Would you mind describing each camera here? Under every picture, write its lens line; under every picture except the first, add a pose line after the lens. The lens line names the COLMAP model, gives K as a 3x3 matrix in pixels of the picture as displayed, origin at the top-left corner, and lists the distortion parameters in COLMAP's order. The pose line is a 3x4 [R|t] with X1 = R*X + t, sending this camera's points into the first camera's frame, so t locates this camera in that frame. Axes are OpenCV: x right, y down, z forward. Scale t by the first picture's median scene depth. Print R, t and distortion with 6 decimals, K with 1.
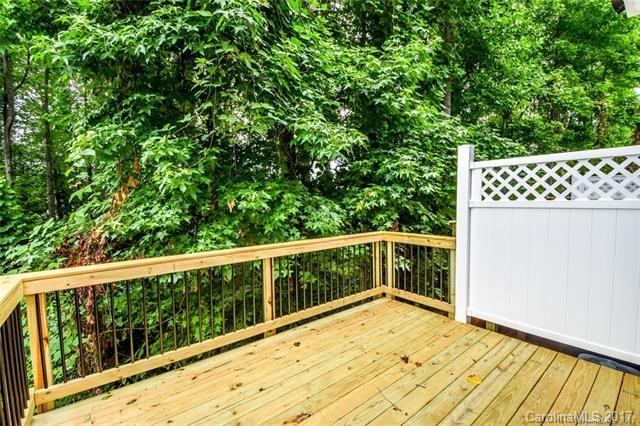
lens RADIAL K [[282.3, 0, 325.2], [0, 282.3, 214.5], [0, 0, 1]] dist [-0.012717, -0.001647]
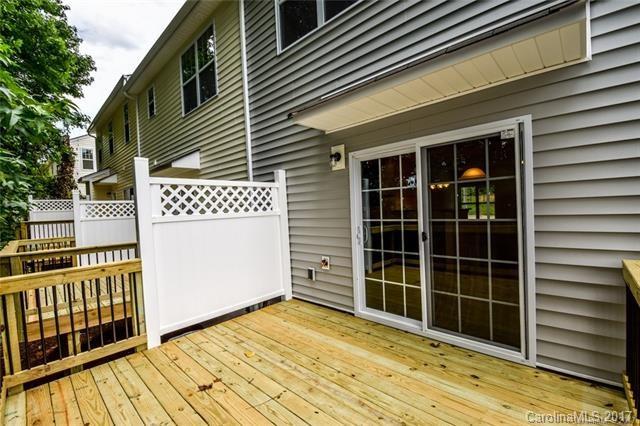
lens RADIAL K [[282.3, 0, 327.0], [0, 282.3, 216.5], [0, 0, 1]] dist [-0.012717, -0.001647]
pose [[-0.154404, -0.014140, 0.987907, -0.560731], [0.095280, 0.995024, 0.029134, -0.020690], [-0.983403, 0.098626, -0.152288, 0.587845]]
